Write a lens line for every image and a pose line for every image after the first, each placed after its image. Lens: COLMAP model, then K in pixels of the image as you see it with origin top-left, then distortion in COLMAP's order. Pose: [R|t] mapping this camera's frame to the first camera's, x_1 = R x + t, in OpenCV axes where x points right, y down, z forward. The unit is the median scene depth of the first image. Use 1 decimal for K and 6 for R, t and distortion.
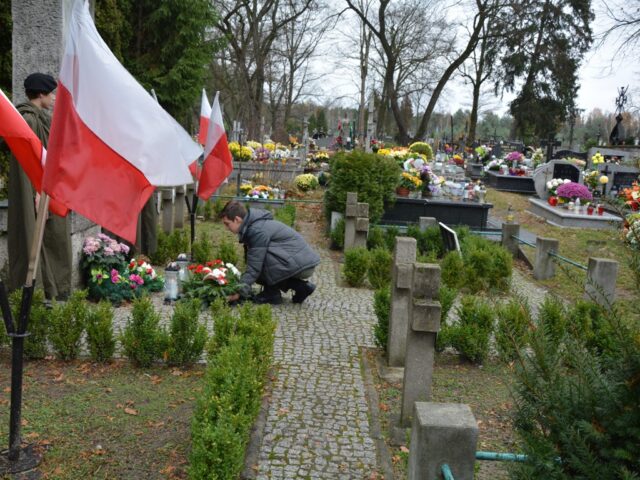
lens RADIAL K [[674.6, 0, 311.9], [0, 674.6, 242.8], [0, 0, 1]] dist [-0.082228, 0.161175]
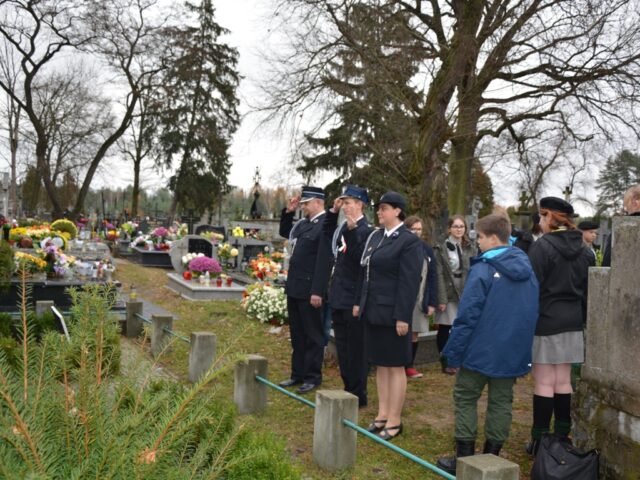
lens RADIAL K [[674.6, 0, 311.9], [0, 674.6, 242.8], [0, 0, 1]] dist [-0.082228, 0.161175]
pose [[0.888860, -0.030488, 0.457164, 0.045922], [0.080200, 0.992732, -0.089727, -0.002807], [-0.451106, 0.116419, 0.884845, -0.005636]]
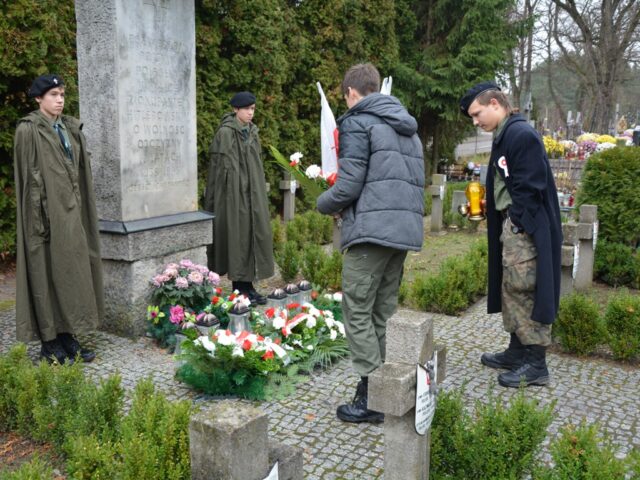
lens RADIAL K [[674.6, 0, 311.9], [0, 674.6, 242.8], [0, 0, 1]] dist [-0.082228, 0.161175]
pose [[0.854761, 0.033985, -0.517908, 0.094081], [-0.030748, 0.999417, 0.014835, -0.019215], [0.518111, 0.003244, 0.855307, 0.131202]]
